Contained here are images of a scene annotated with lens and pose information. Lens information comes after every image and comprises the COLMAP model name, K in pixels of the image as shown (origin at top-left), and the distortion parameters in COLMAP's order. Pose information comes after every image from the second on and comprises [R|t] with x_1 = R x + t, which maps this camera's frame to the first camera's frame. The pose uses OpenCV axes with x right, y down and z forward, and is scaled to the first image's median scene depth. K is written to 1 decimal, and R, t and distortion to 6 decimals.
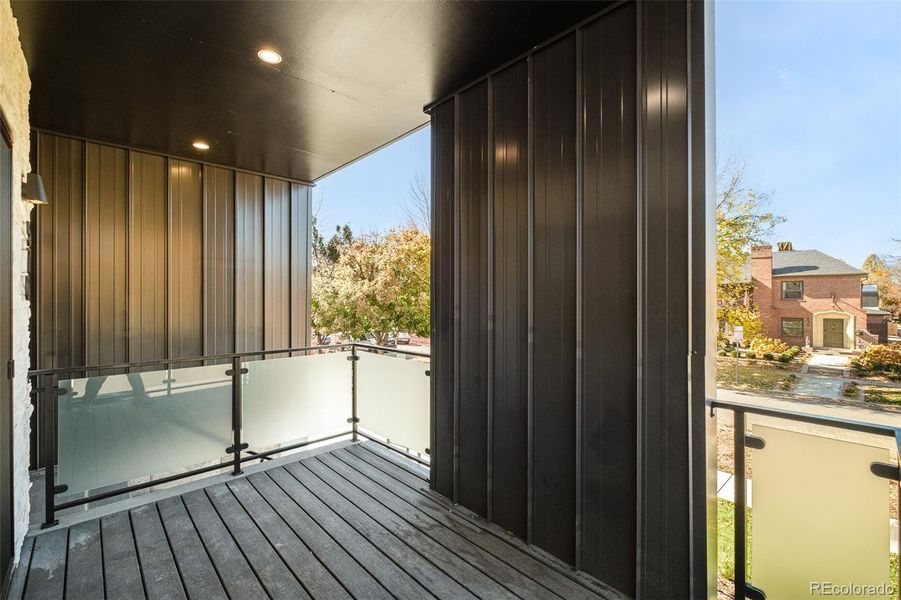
lens RADIAL K [[393.4, 0, 444.6], [0, 393.4, 299.3], [0, 0, 1]] dist [-0.003664, -0.000183]
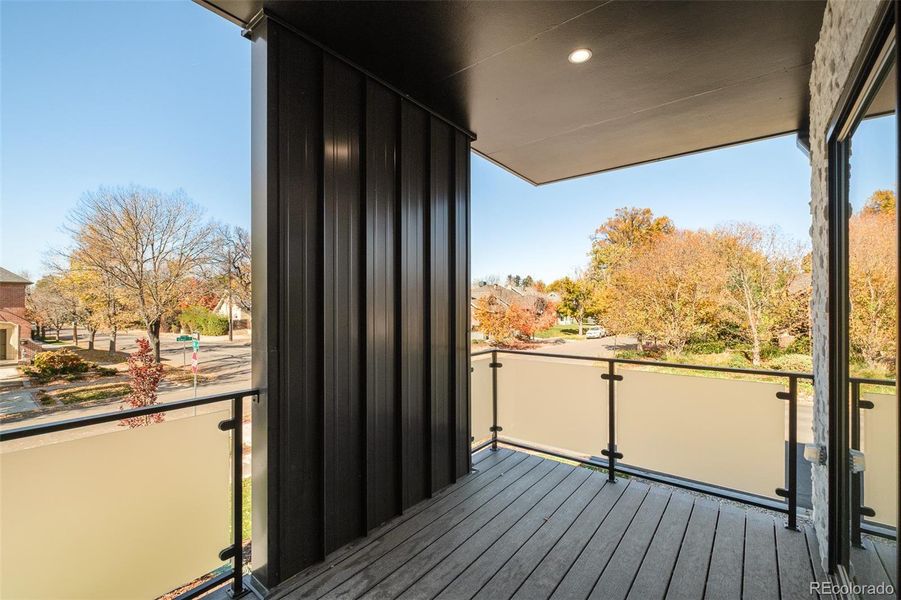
lens RADIAL K [[393.4, 0, 444.6], [0, 393.4, 299.3], [0, 0, 1]] dist [-0.003664, -0.000183]
pose [[-0.157490, 0.019311, 0.987332, -0.799260], [0.004424, 0.999813, -0.018850, 0.005442], [-0.987511, 0.001399, -0.157546, 0.868017]]
